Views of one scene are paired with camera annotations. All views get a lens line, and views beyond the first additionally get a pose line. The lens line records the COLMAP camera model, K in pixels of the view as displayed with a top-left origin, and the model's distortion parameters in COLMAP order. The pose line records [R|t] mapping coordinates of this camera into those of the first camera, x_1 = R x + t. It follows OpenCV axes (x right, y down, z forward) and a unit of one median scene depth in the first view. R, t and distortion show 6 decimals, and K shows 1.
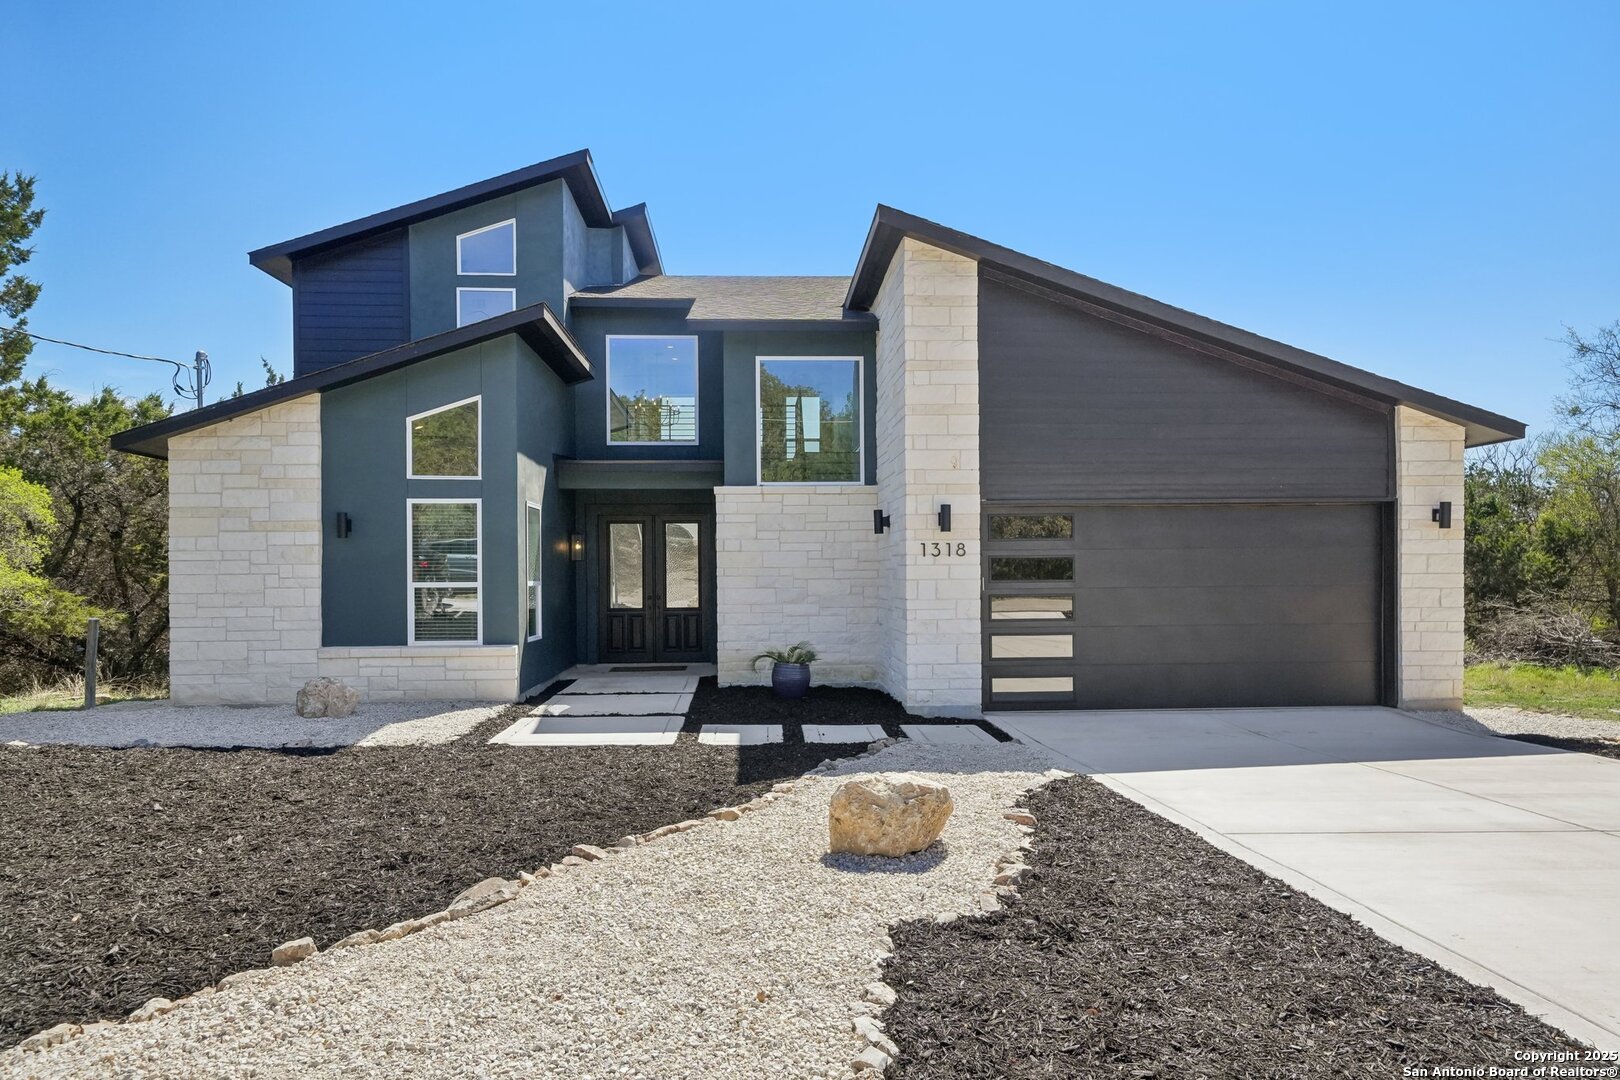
lens RADIAL K [[1045.4, 0, 818.5], [0, 1045.4, 564.2], [0, 0, 1]] dist [0.029063, -0.004218]
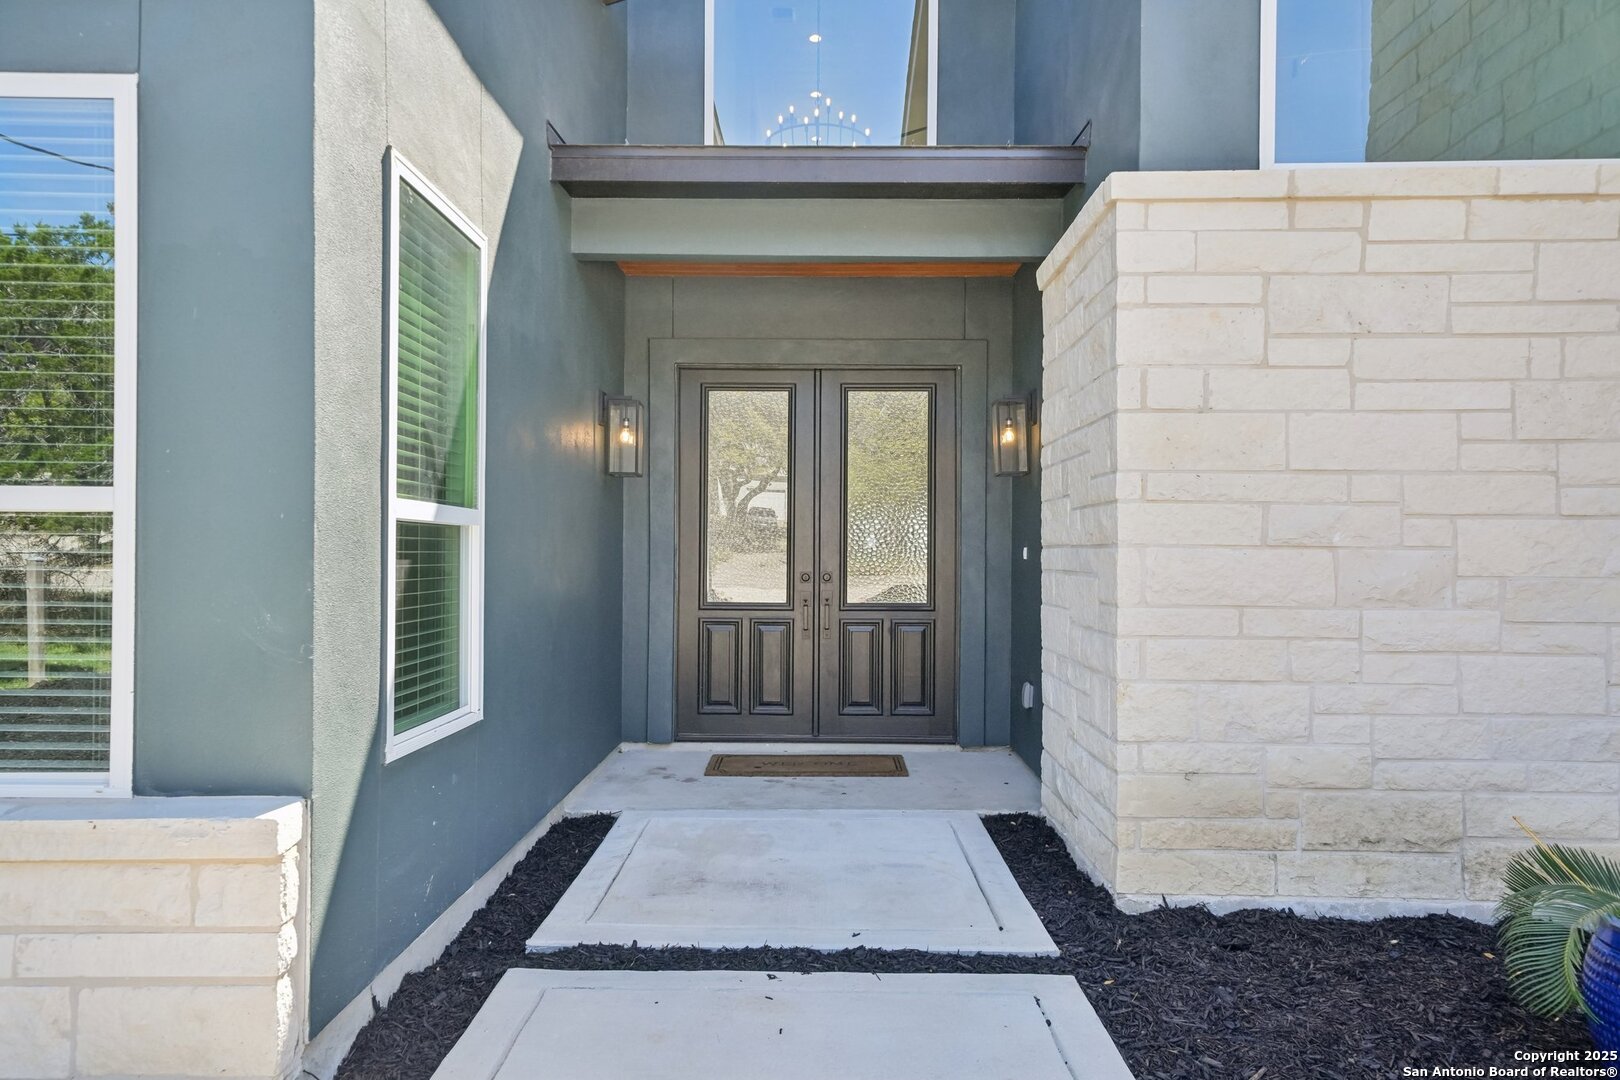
lens RADIAL K [[1089.9, 0, 814.7], [0, 1089.9, 549.7], [0, 0, 1]] dist [0.028300, 0.000215]
pose [[0.997429, 0.012006, -0.070645, -0.177667], [-0.011760, 0.999923, 0.003890, 0.027447], [0.070686, -0.003049, 0.997494, 0.812070]]
